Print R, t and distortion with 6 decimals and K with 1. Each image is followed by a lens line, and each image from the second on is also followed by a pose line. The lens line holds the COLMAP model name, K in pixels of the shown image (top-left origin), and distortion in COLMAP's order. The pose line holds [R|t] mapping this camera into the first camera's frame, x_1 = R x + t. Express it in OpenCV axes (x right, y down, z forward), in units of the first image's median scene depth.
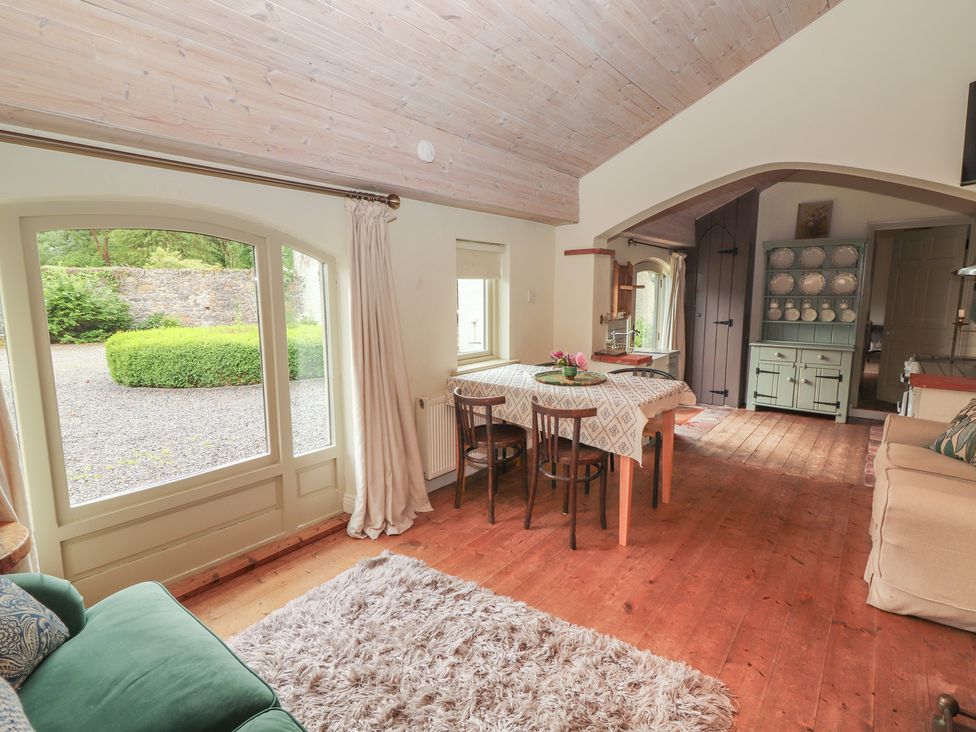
lens RADIAL K [[509.5, 0, 482.3], [0, 509.5, 363.6], [0, 0, 1]] dist [0.000863, -0.000227]
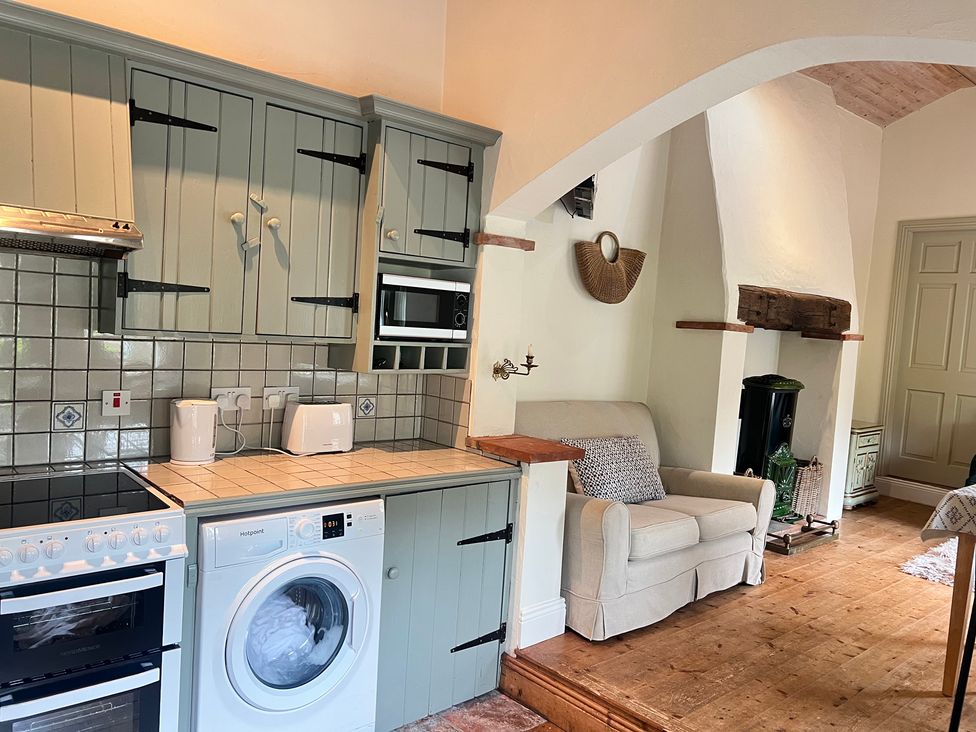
lens RADIAL K [[726.3, 0, 482.4], [0, 726.3, 367.6], [0, 0, 1]] dist [0.059901, -0.059987]
pose [[-0.978839, -0.075407, 0.190229, 0.400032], [-0.034952, 0.977576, 0.207663, -0.140583], [-0.201623, 0.196620, -0.959525, 0.984197]]
